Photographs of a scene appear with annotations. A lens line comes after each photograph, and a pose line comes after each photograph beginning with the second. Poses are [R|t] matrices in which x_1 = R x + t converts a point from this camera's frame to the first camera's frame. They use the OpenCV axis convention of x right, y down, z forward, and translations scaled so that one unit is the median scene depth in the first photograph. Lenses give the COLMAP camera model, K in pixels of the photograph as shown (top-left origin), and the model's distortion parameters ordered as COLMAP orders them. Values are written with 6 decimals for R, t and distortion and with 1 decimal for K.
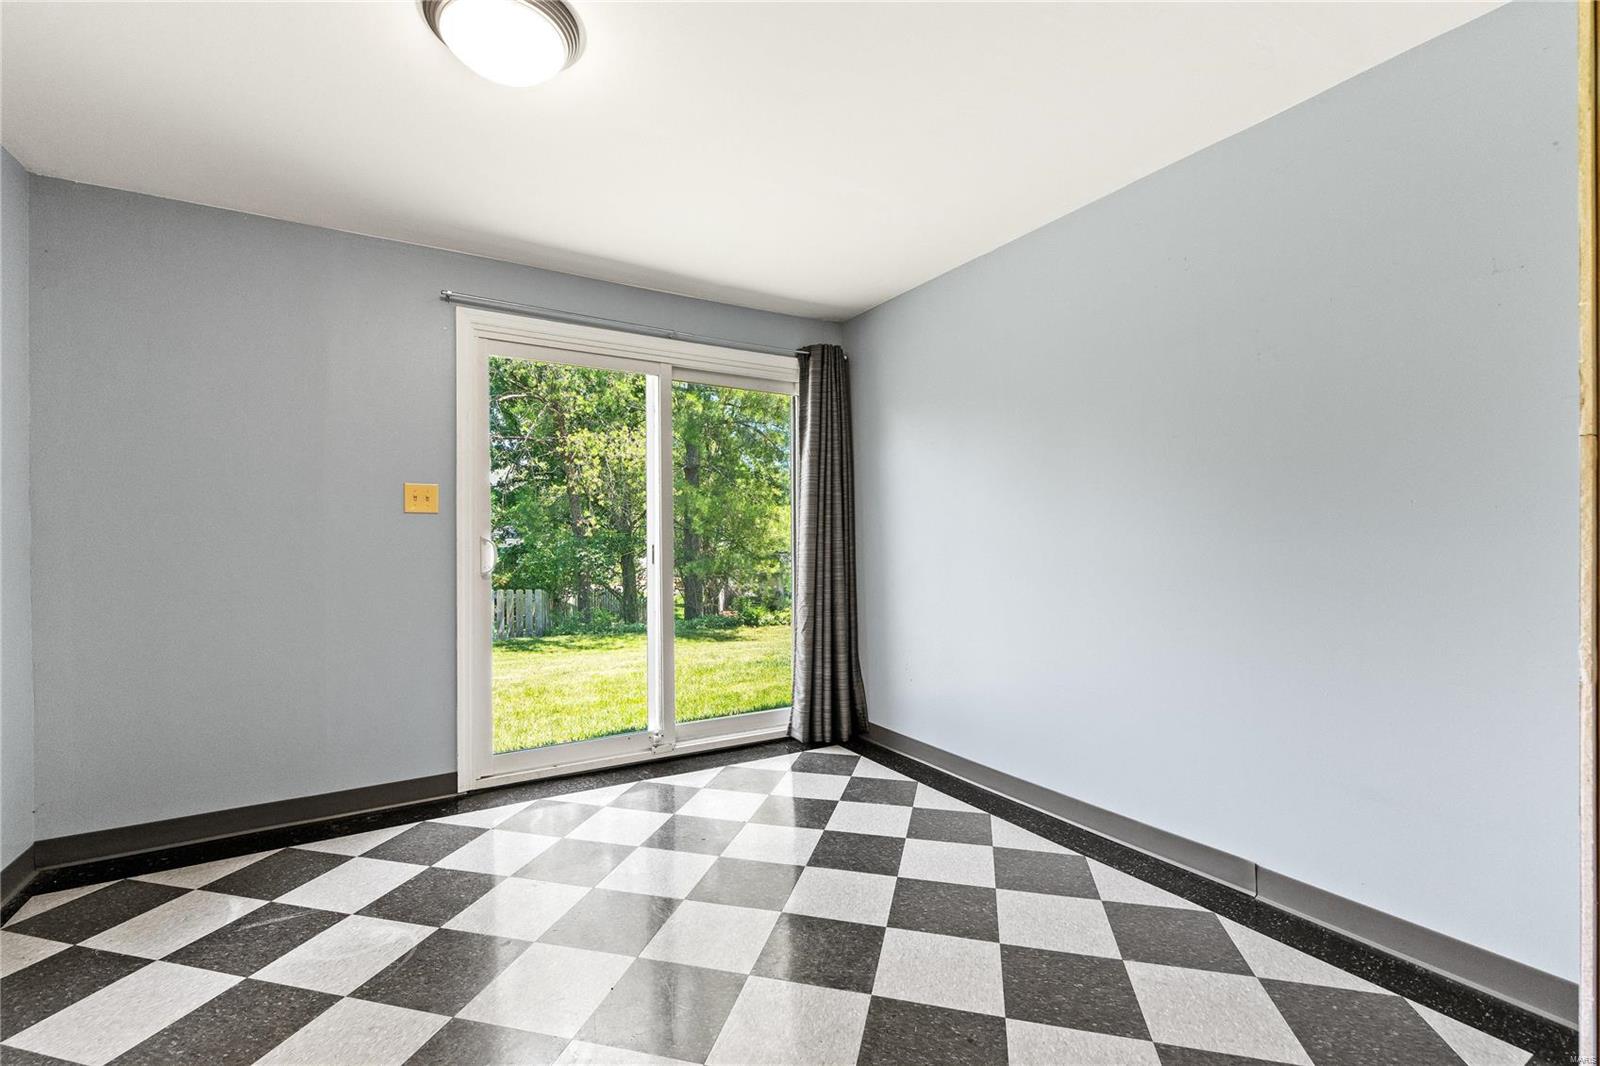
lens RADIAL K [[682.3, 0, 800.3], [0, 682.3, 537.1], [0, 0, 1]] dist [0.000181, -0.000068]
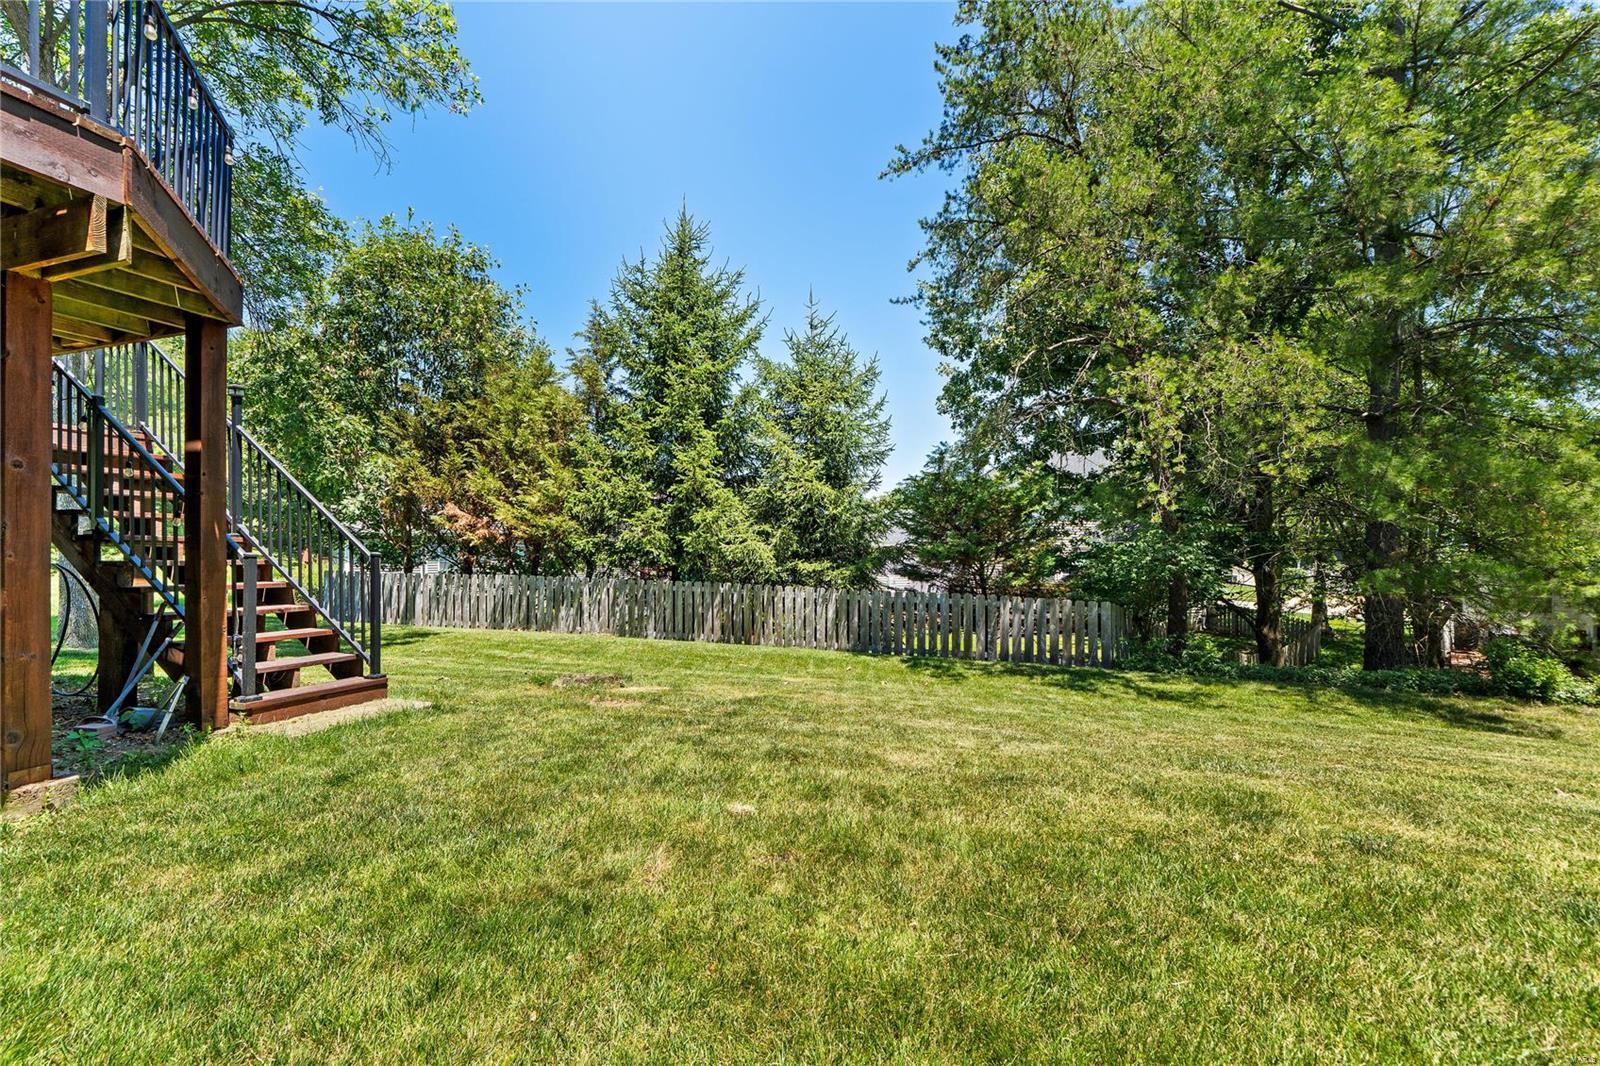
lens RADIAL K [[682.3, 0, 800.3], [0, 682.3, 541.9], [0, 0, 1]] dist [0.000181, -0.000068]
pose [[0.643319, -0.002908, -0.765592, -0.029818], [0.000806, 0.999995, -0.003121, 0.011067], [0.765597, 0.001391, 0.643318, 0.231600]]
